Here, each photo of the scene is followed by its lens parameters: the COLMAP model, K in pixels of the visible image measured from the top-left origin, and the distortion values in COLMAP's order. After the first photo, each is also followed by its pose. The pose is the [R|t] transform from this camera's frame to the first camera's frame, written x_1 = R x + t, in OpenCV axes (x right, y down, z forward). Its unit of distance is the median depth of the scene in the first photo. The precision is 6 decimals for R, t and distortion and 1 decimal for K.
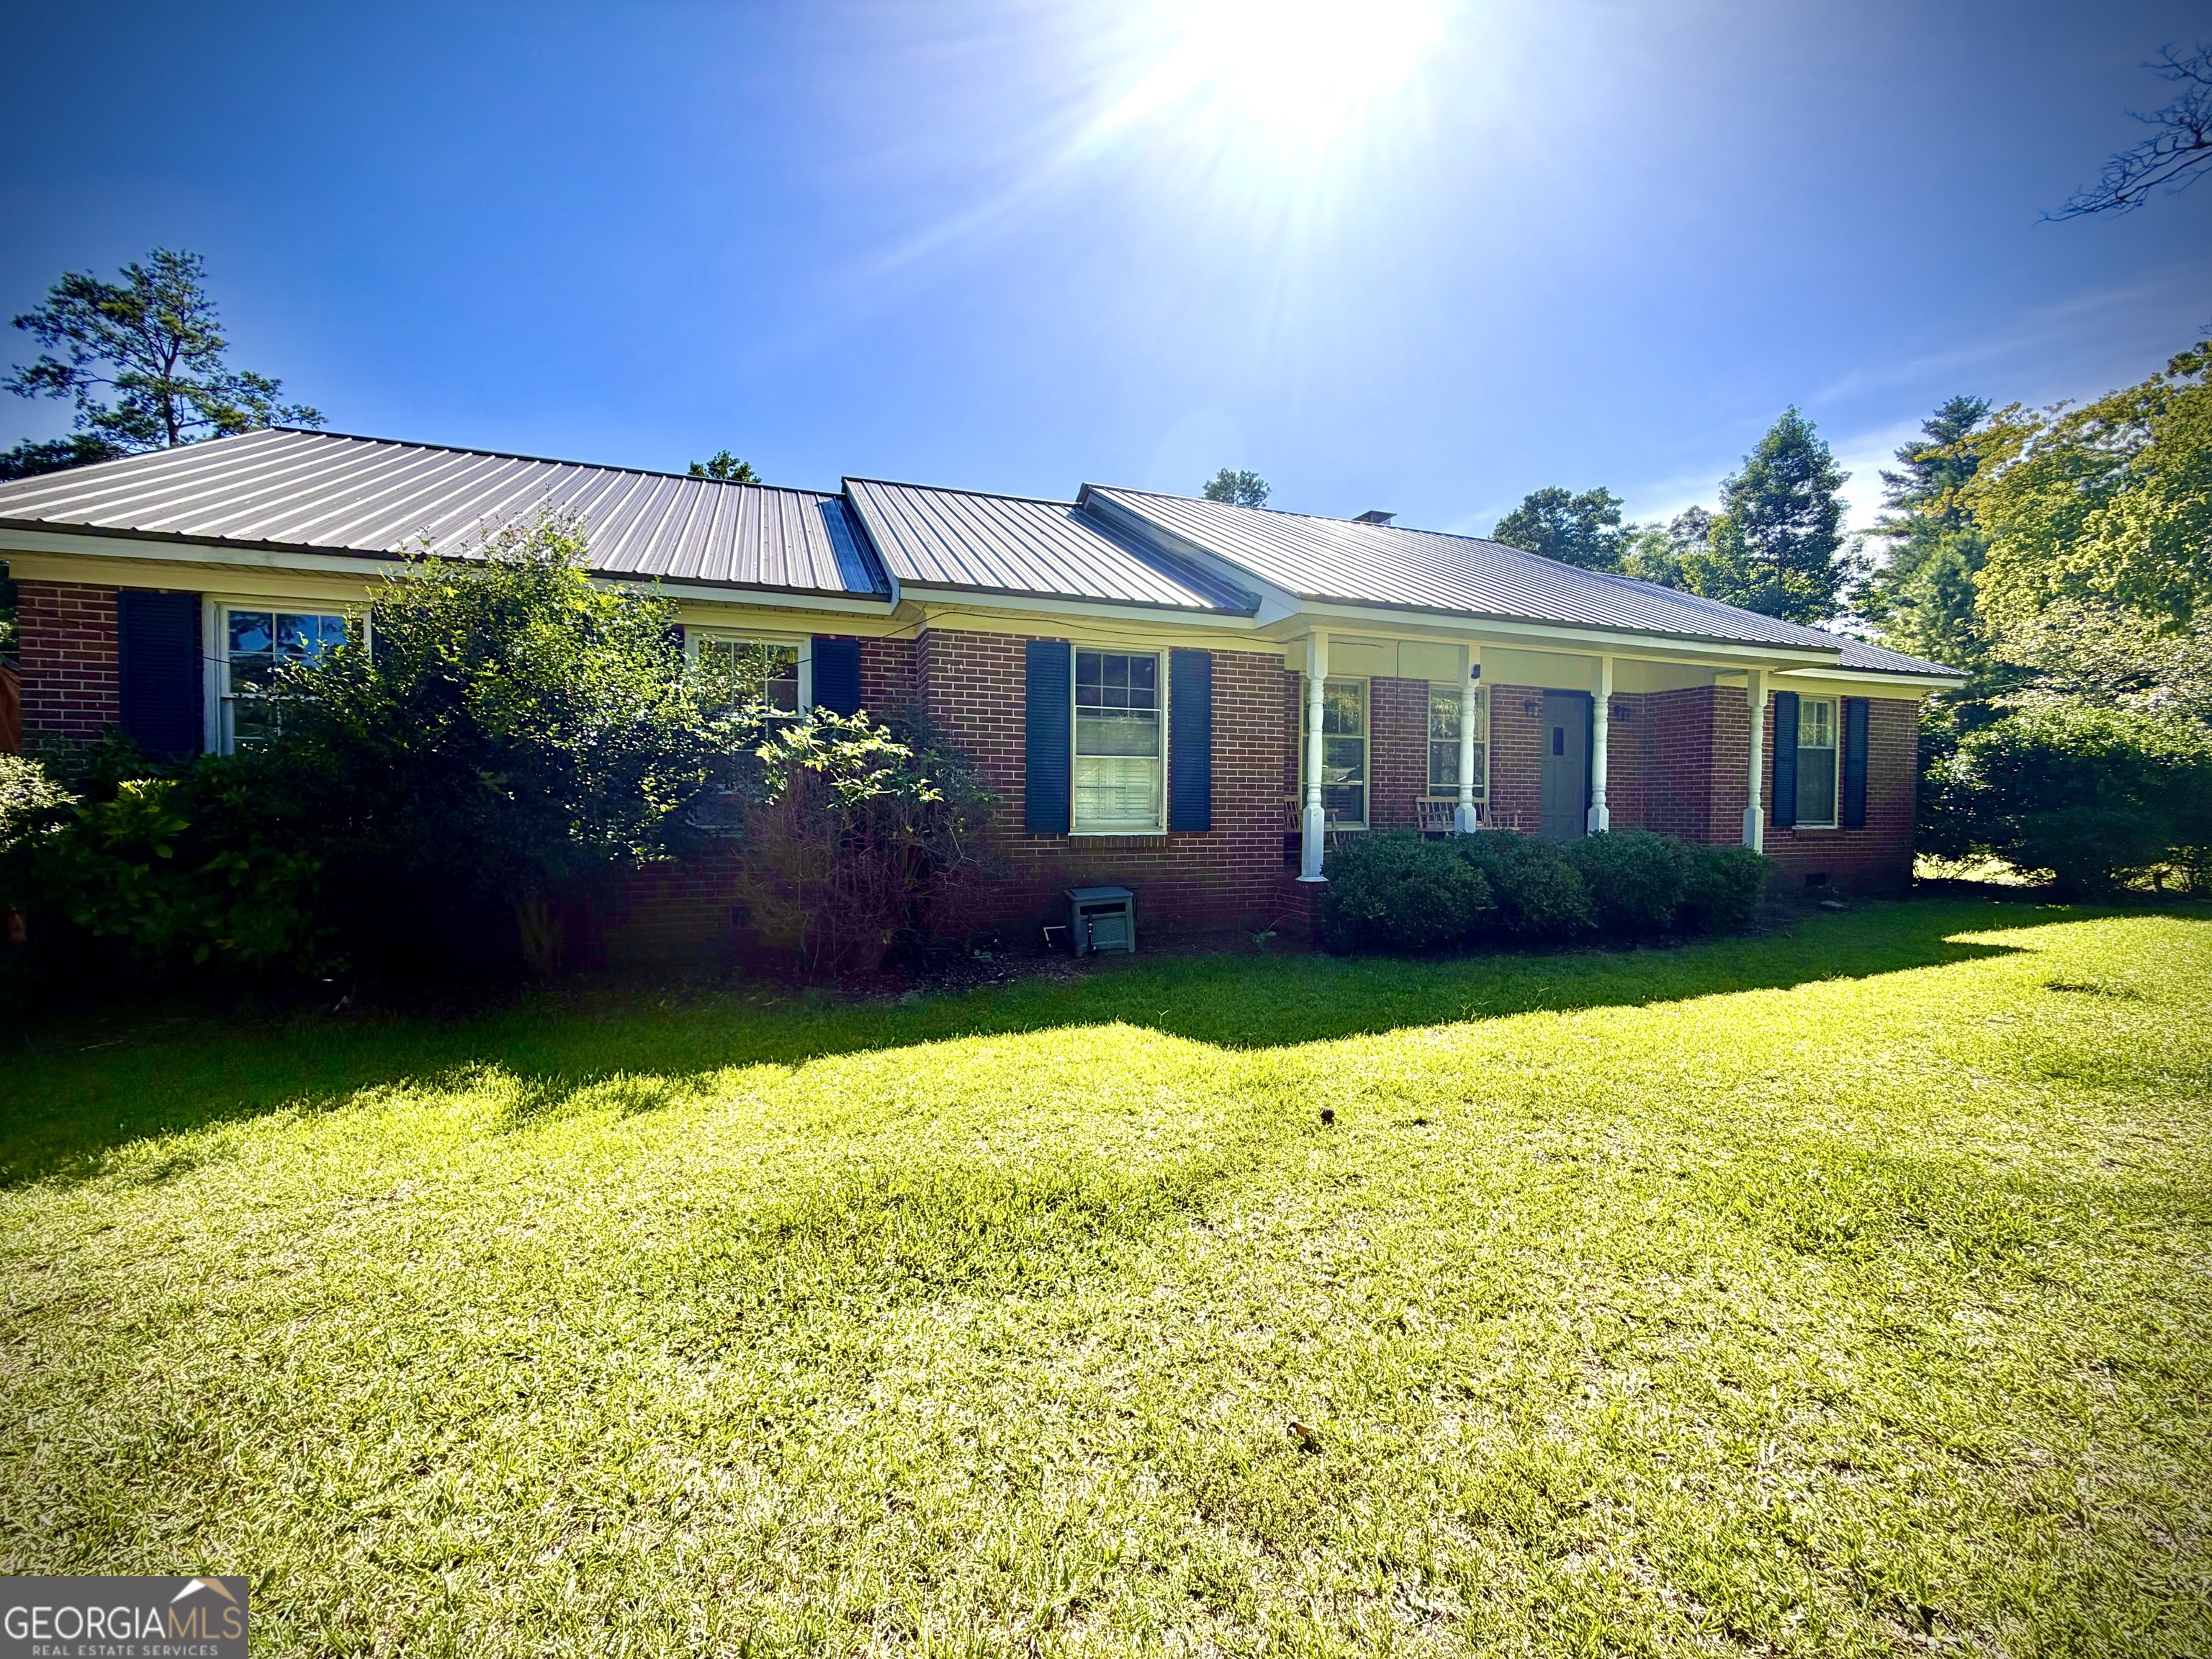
lens RADIAL K [[881.6, 0, 1098.2], [0, 881.6, 822.8], [0, 0, 1]] dist [-0.002047, 0.000808]
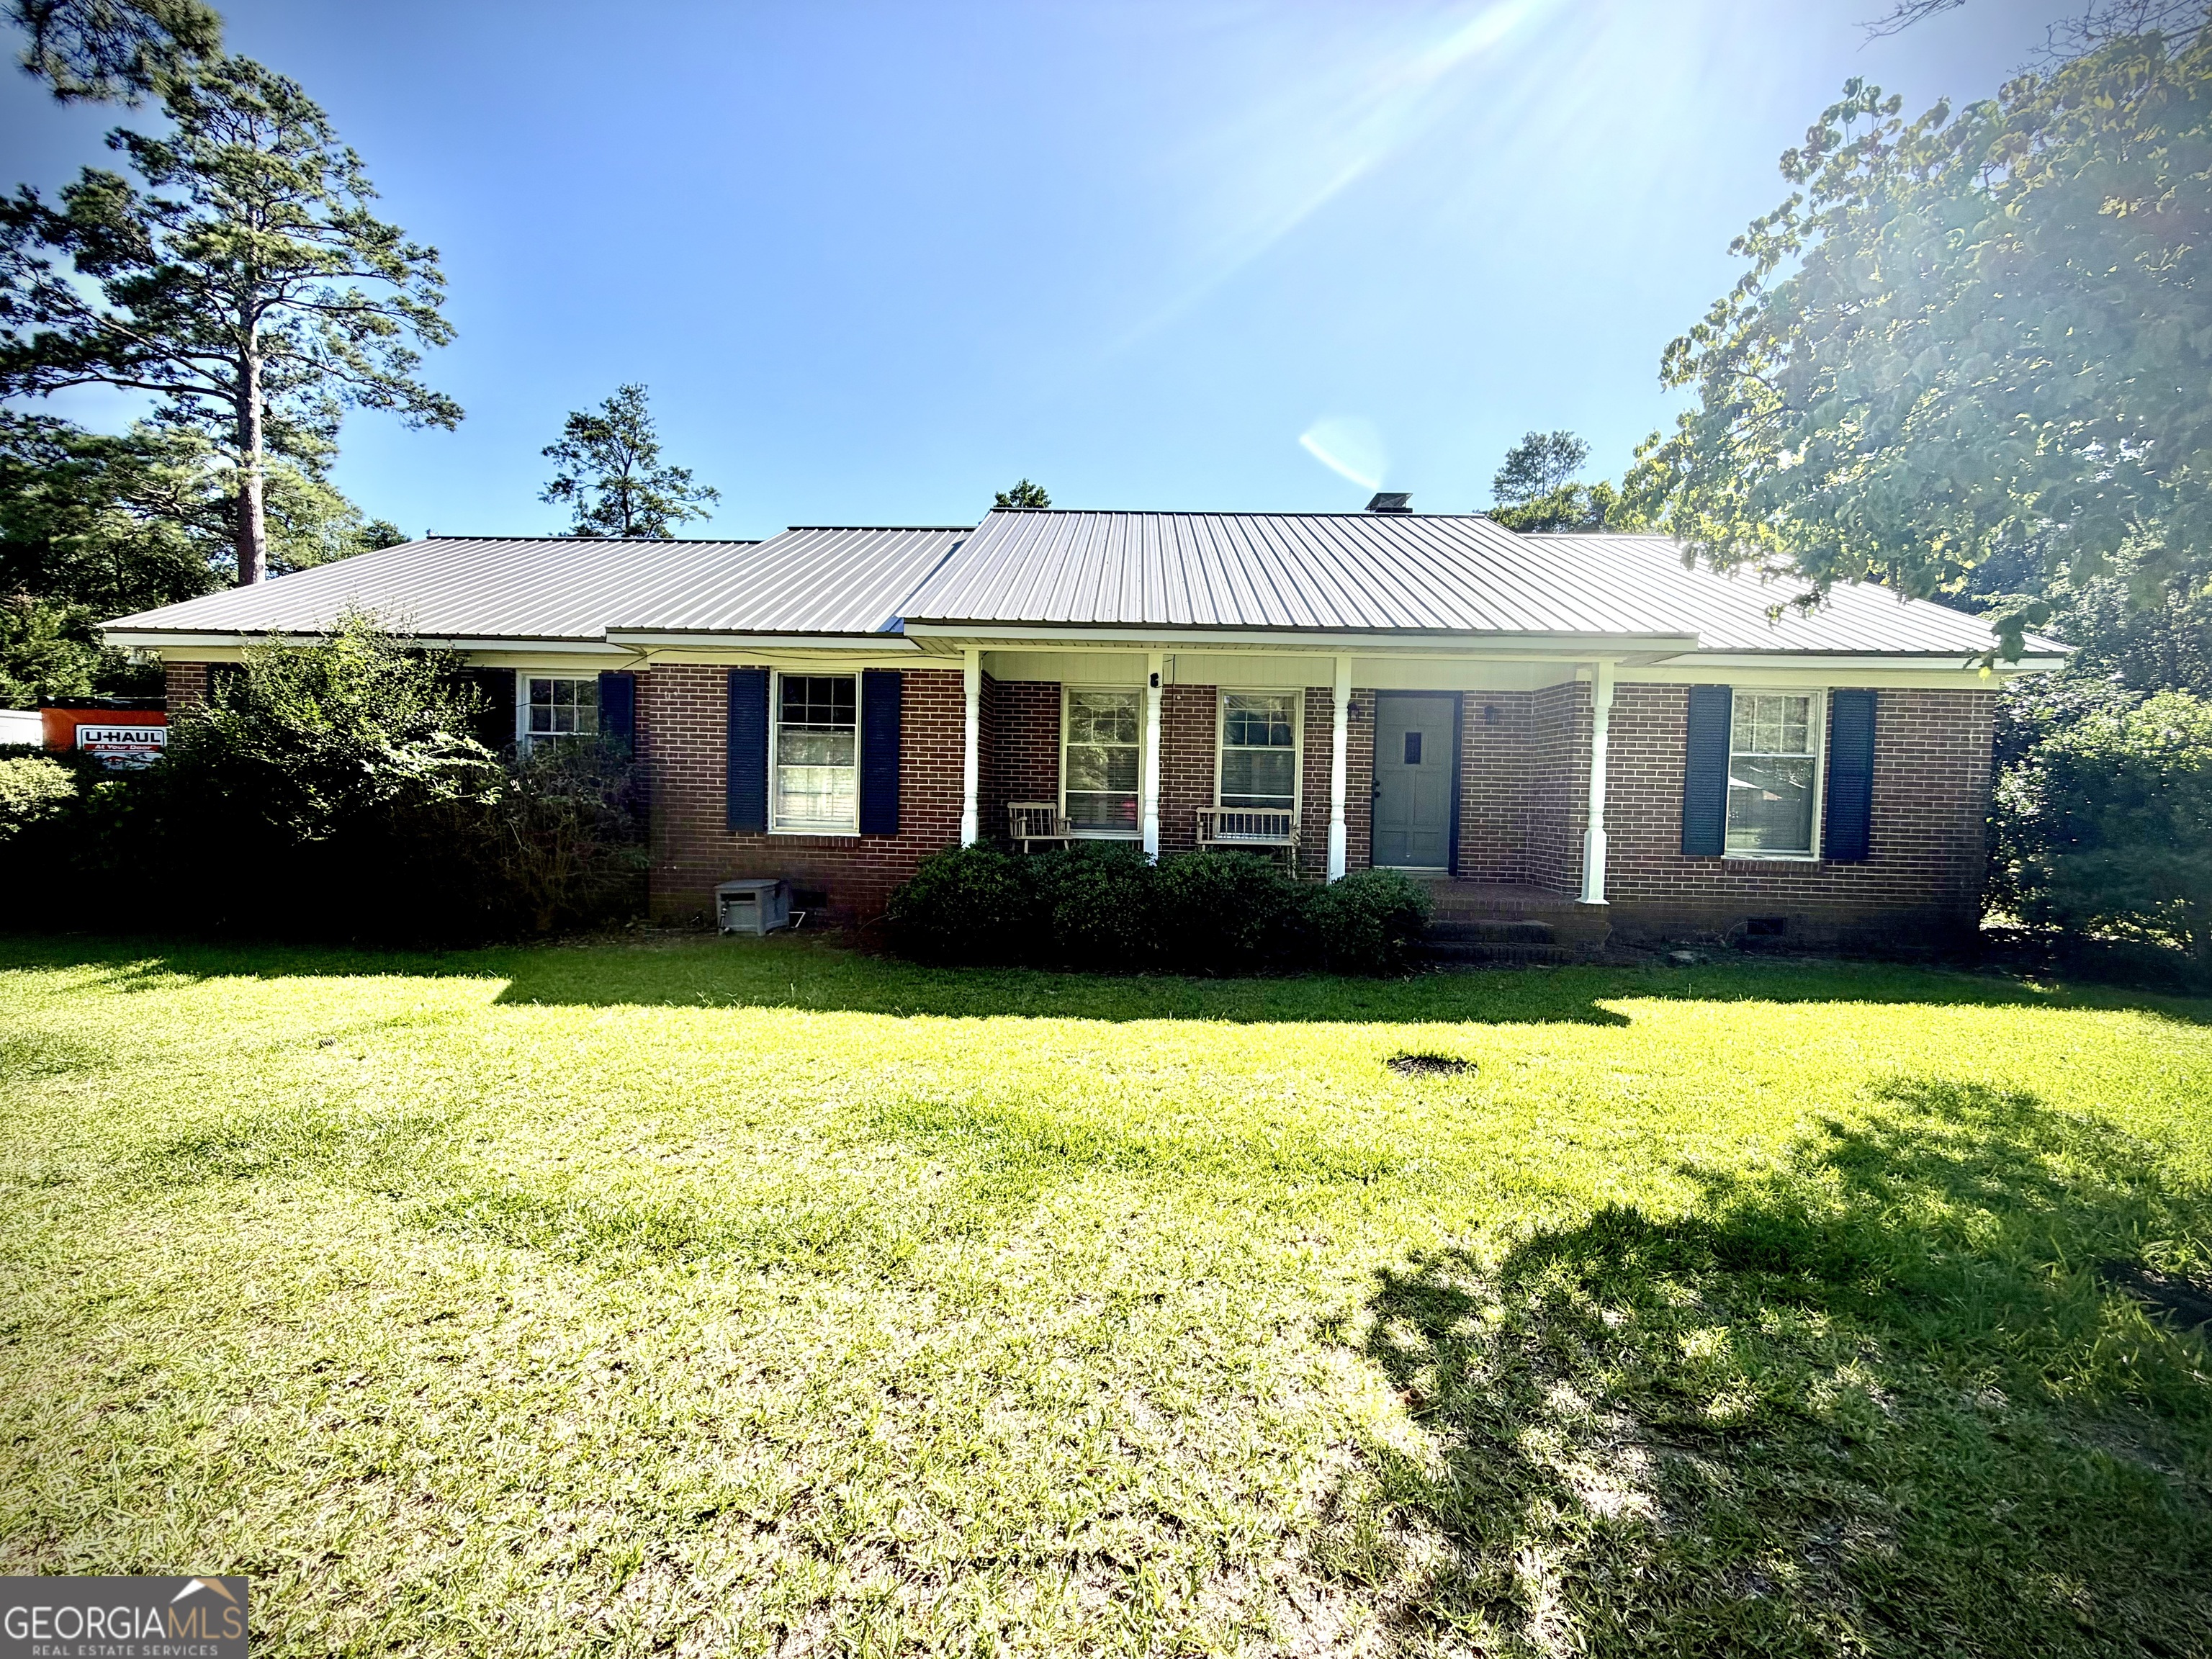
lens RADIAL K [[881.6, 0, 1098.2], [0, 881.6, 822.8], [0, 0, 1]] dist [-0.002047, 0.000808]
pose [[0.924117, 0.030083, -0.380923, 1.383974], [-0.028524, 0.999546, 0.009738, -0.041233], [0.381043, 0.001867, 0.924555, 0.144840]]
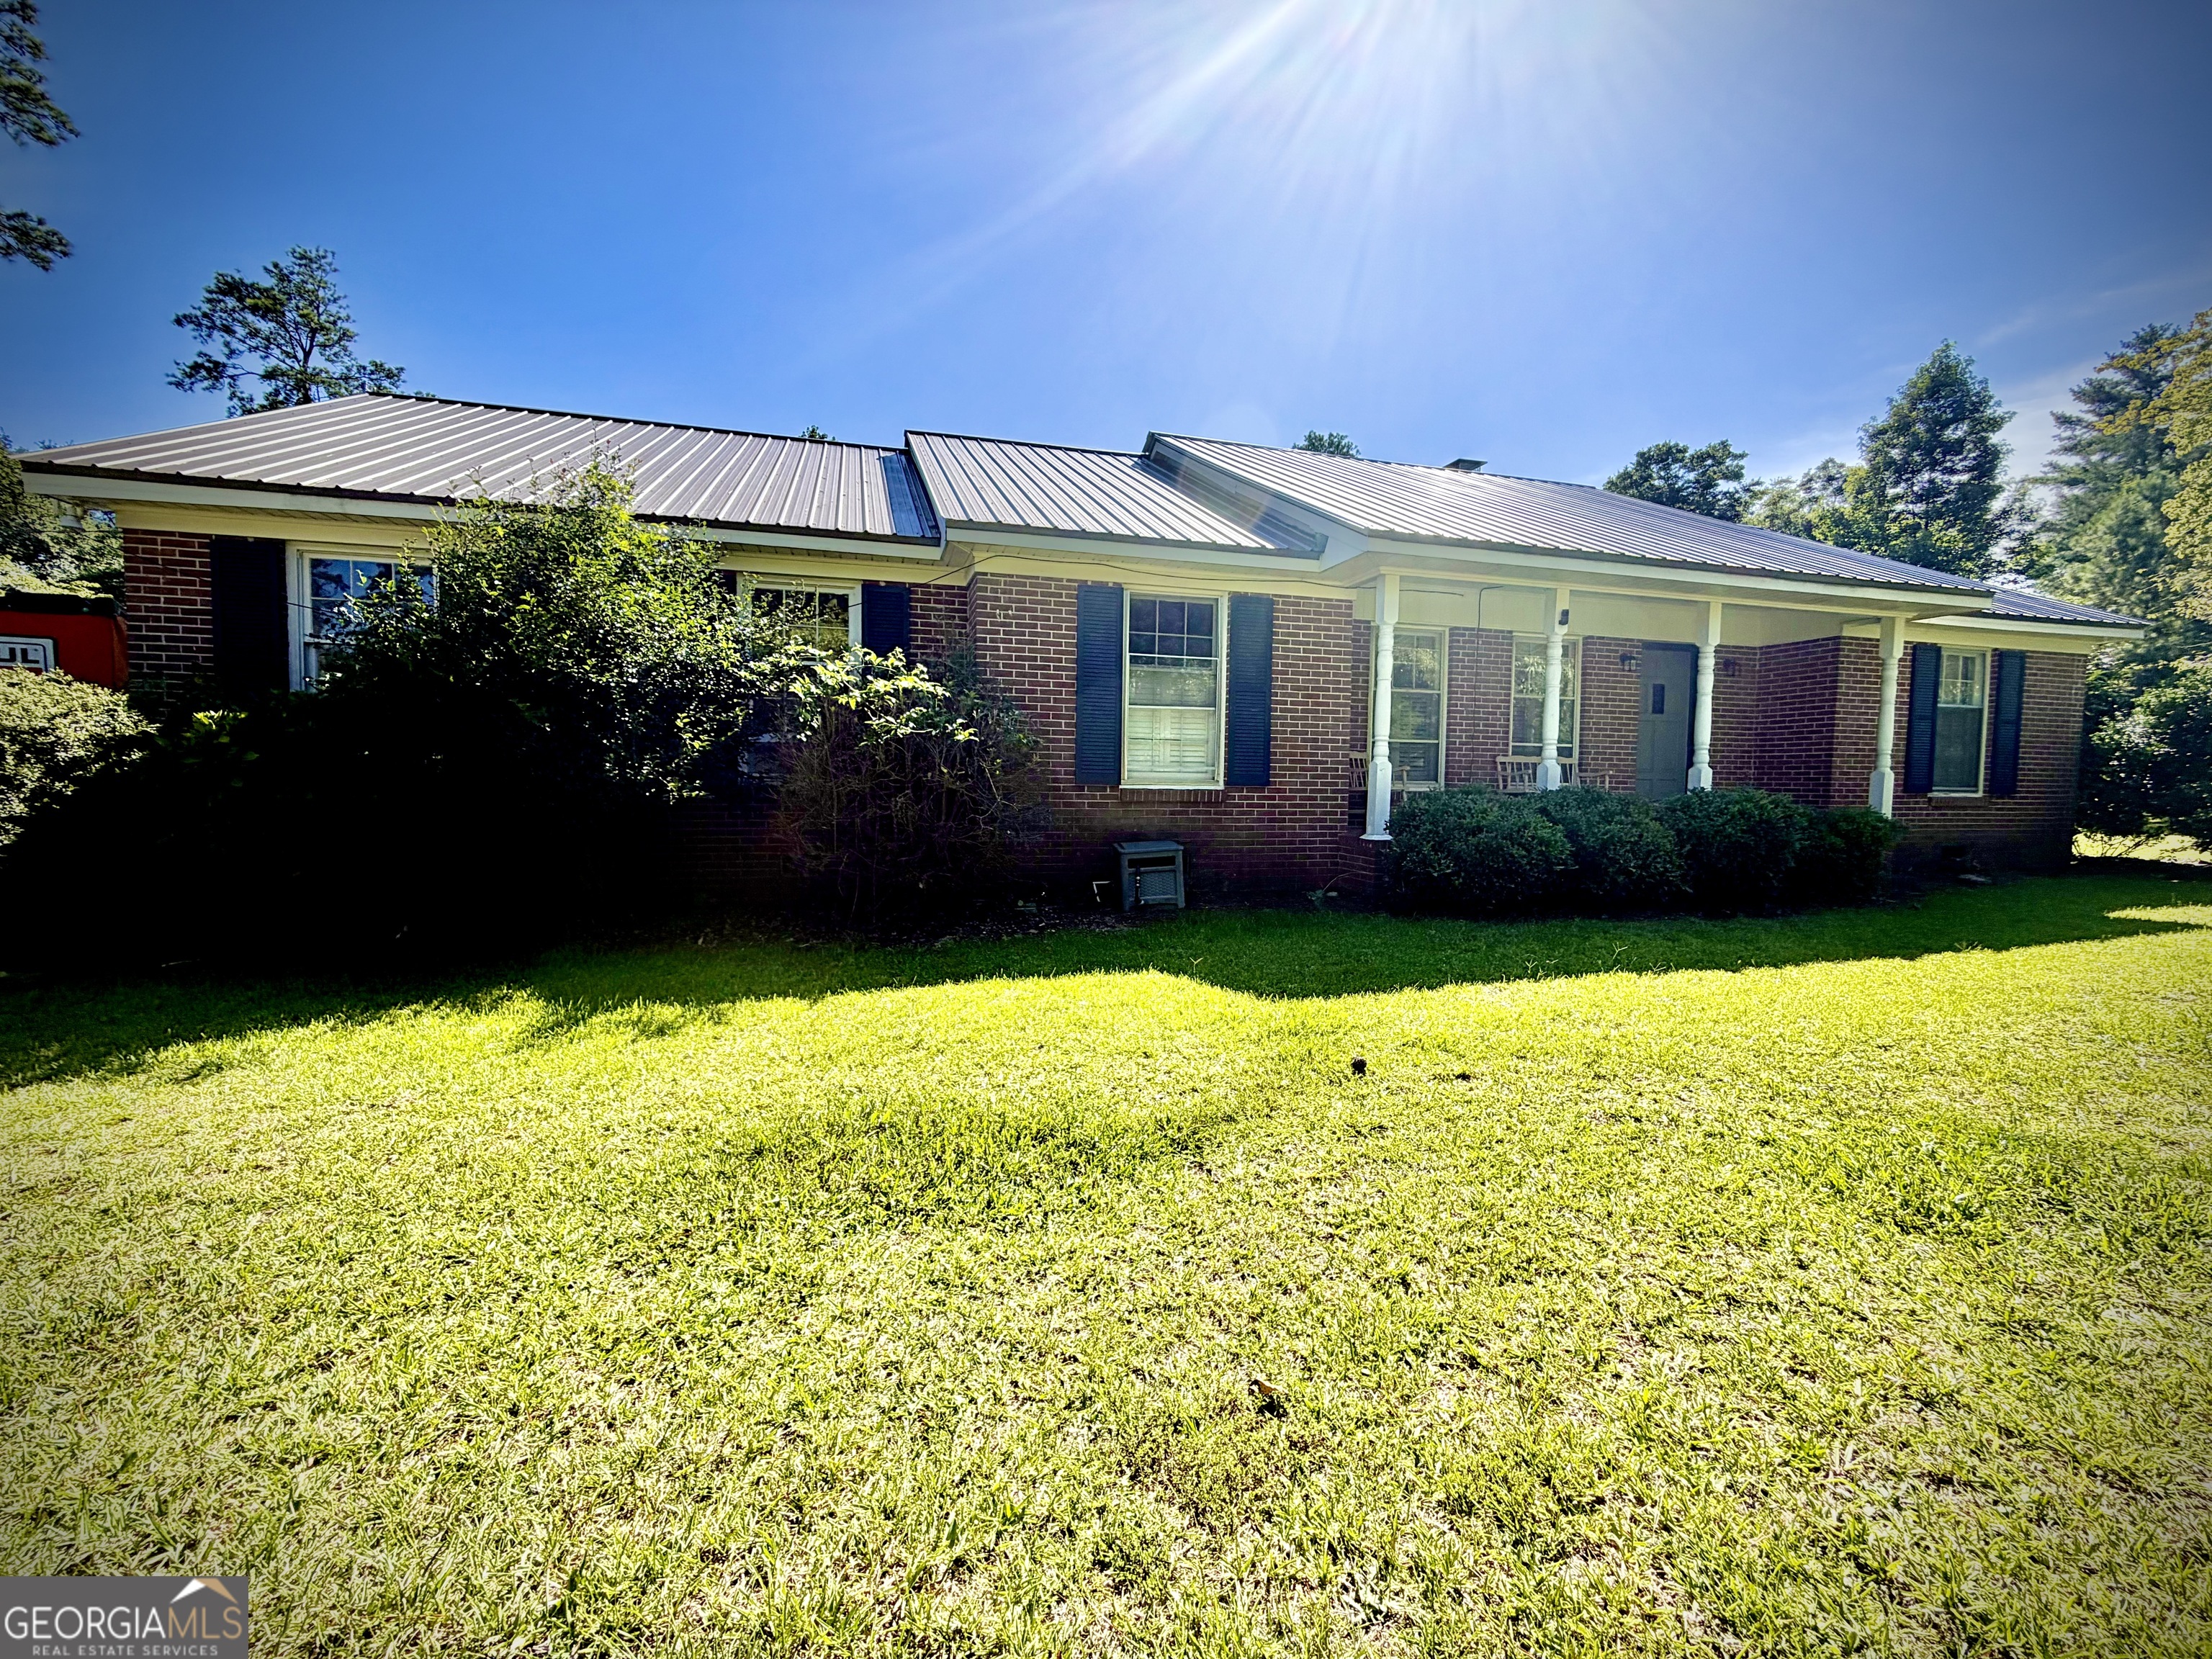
lens RADIAL K [[881.6, 0, 1098.2], [0, 881.6, 822.8], [0, 0, 1]] dist [-0.002047, 0.000808]
pose [[0.995853, 0.013414, -0.089987, 0.051521], [-0.010845, 0.999521, 0.028970, 0.042128], [0.090333, -0.027874, 0.995521, 0.053692]]
